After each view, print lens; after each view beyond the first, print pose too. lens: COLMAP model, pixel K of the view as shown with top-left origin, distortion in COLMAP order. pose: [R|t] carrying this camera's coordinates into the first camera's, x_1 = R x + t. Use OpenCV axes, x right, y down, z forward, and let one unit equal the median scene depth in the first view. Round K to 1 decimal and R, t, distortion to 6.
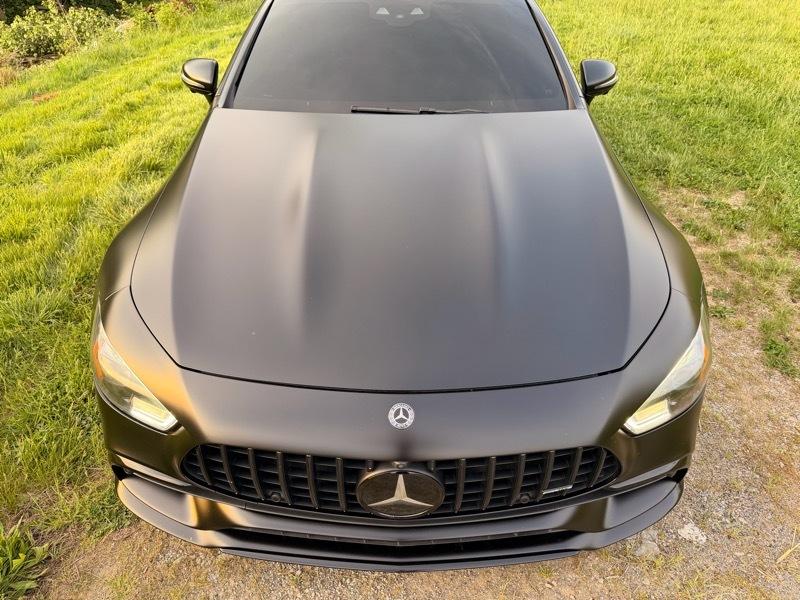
lens RADIAL K [[553.5, 0, 396.2], [0, 553.5, 283.4], [0, 0, 1]] dist [-0.000029, -0.003511]
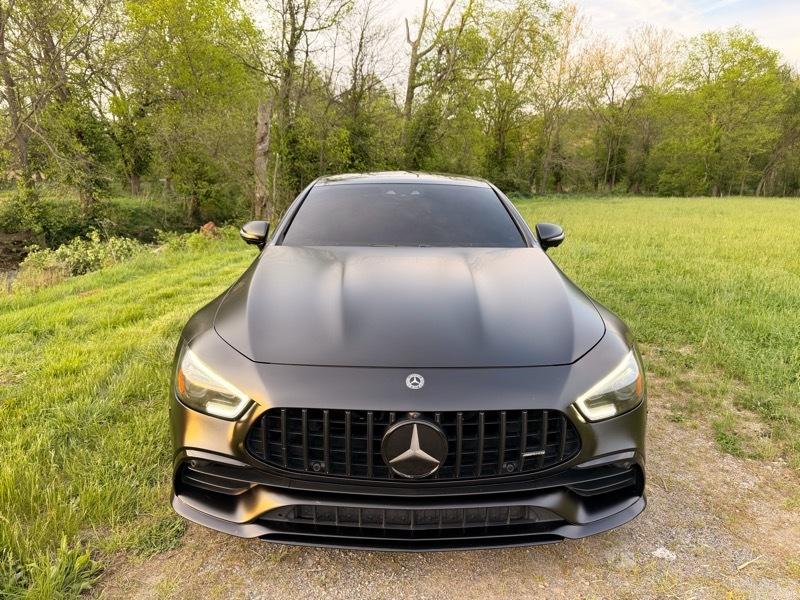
lens RADIAL K [[553.5, 0, 396.2], [0, 553.5, 283.4], [0, 0, 1]] dist [-0.000029, -0.003511]
pose [[0.999897, 0.004769, 0.013517, -0.032504], [0.001017, 0.917052, -0.398767, 0.313852], [-0.014297, 0.398740, 0.916953, -0.217373]]
